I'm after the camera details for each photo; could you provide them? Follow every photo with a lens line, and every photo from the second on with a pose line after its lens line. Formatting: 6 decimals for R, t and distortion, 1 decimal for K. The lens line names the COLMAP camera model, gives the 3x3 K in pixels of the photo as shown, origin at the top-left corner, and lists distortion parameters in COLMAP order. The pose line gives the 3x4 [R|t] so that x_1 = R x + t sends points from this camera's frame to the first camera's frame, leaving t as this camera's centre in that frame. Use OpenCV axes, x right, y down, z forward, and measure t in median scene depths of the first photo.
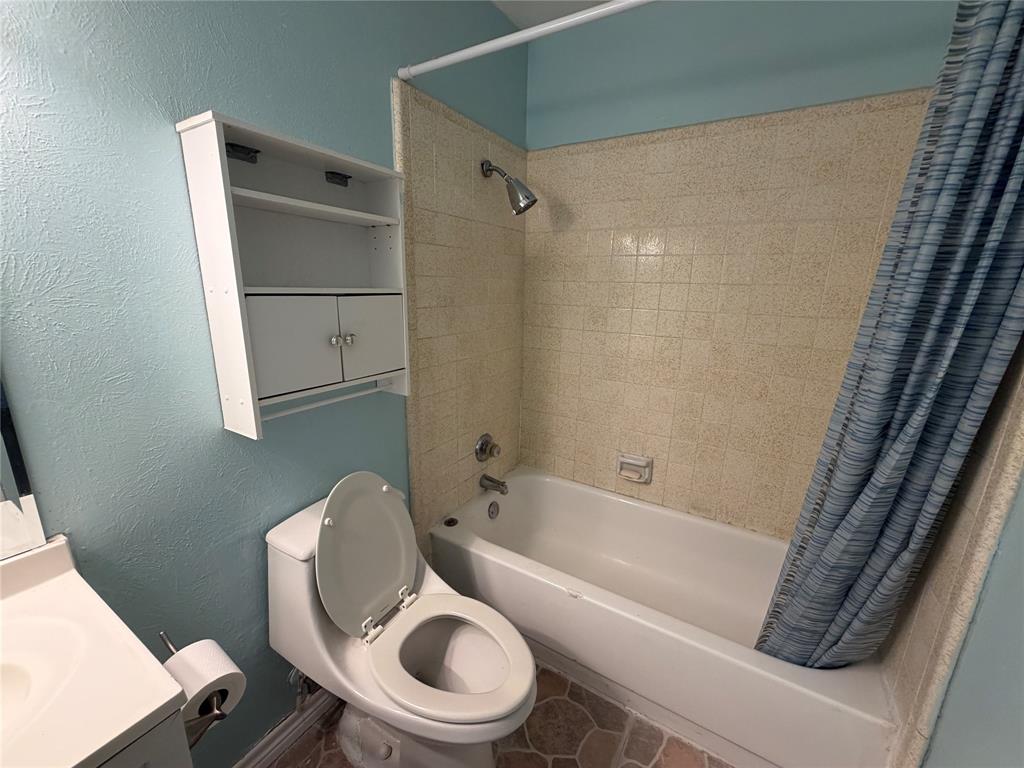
lens RADIAL K [[408.3, 0, 509.7], [0, 408.3, 385.0], [0, 0, 1]] dist [-0.000407, -0.000114]
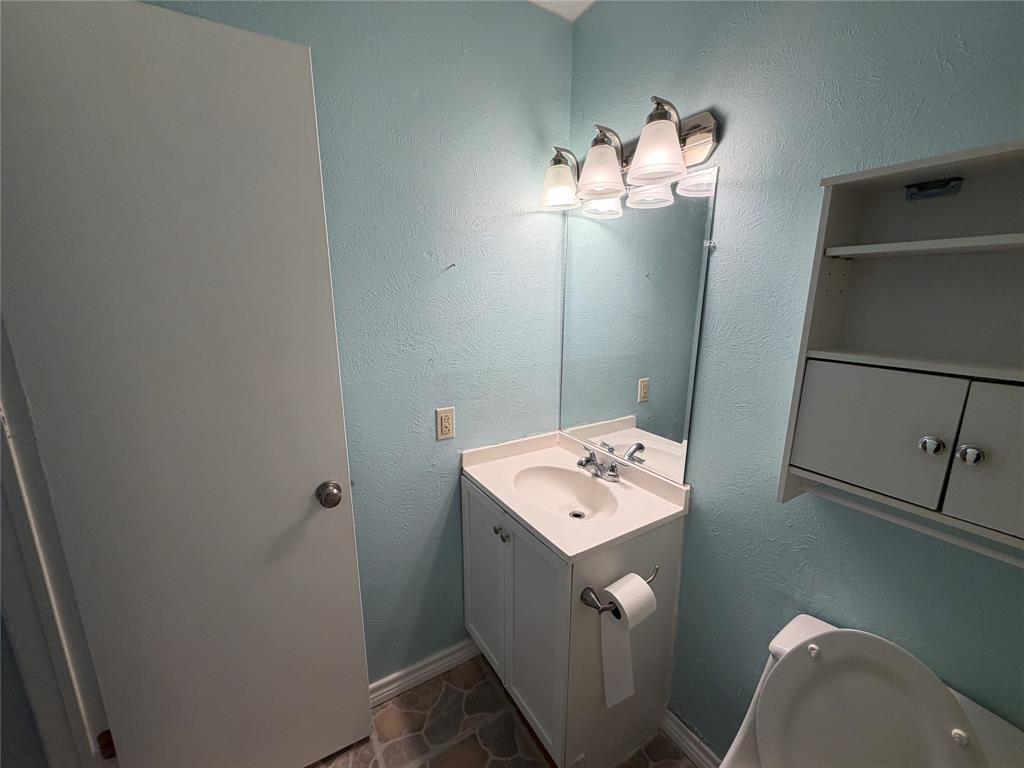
lens RADIAL K [[408.3, 0, 509.7], [0, 408.3, 385.0], [0, 0, 1]] dist [-0.000407, -0.000114]
pose [[-0.460270, 0.163035, -0.872680, 0.528097], [-0.227678, 0.928440, 0.293534, -0.287941], [0.858087, 0.333795, -0.390214, 0.797168]]
